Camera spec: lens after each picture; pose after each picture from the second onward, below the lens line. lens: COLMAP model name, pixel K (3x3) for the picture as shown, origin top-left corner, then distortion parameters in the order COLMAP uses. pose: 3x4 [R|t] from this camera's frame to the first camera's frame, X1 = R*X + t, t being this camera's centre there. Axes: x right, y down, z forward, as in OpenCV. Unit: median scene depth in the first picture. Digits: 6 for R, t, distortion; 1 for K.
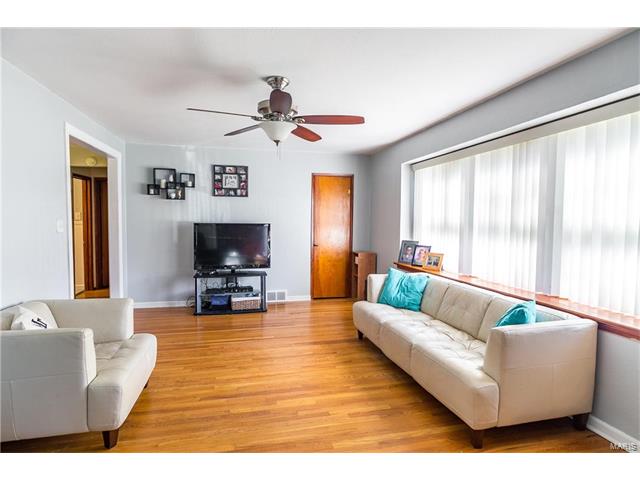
lens RADIAL K [[361.9, 0, 319.8], [0, 361.9, 240.1], [0, 0, 1]] dist [-0.000019, -0.001510]
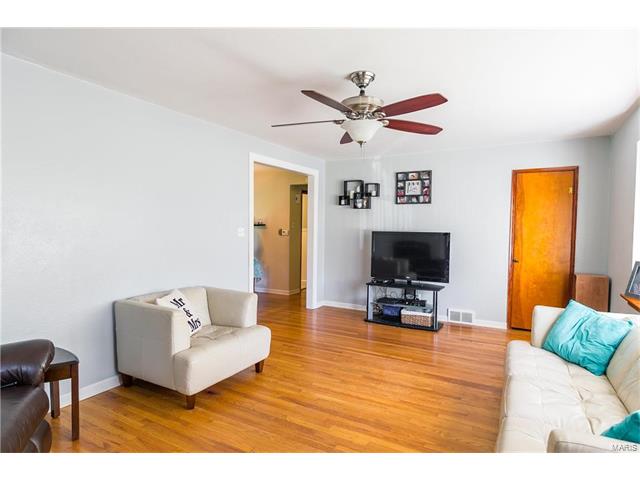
lens RADIAL K [[361.9, 0, 318.0], [0, 361.9, 239.0], [0, 0, 1]] dist [-0.000019, -0.001510]
pose [[0.737540, 0.023869, -0.674882, 0.230705], [-0.042615, 0.999028, -0.011237, -0.006950], [0.673958, 0.037048, 0.737840, 0.141795]]
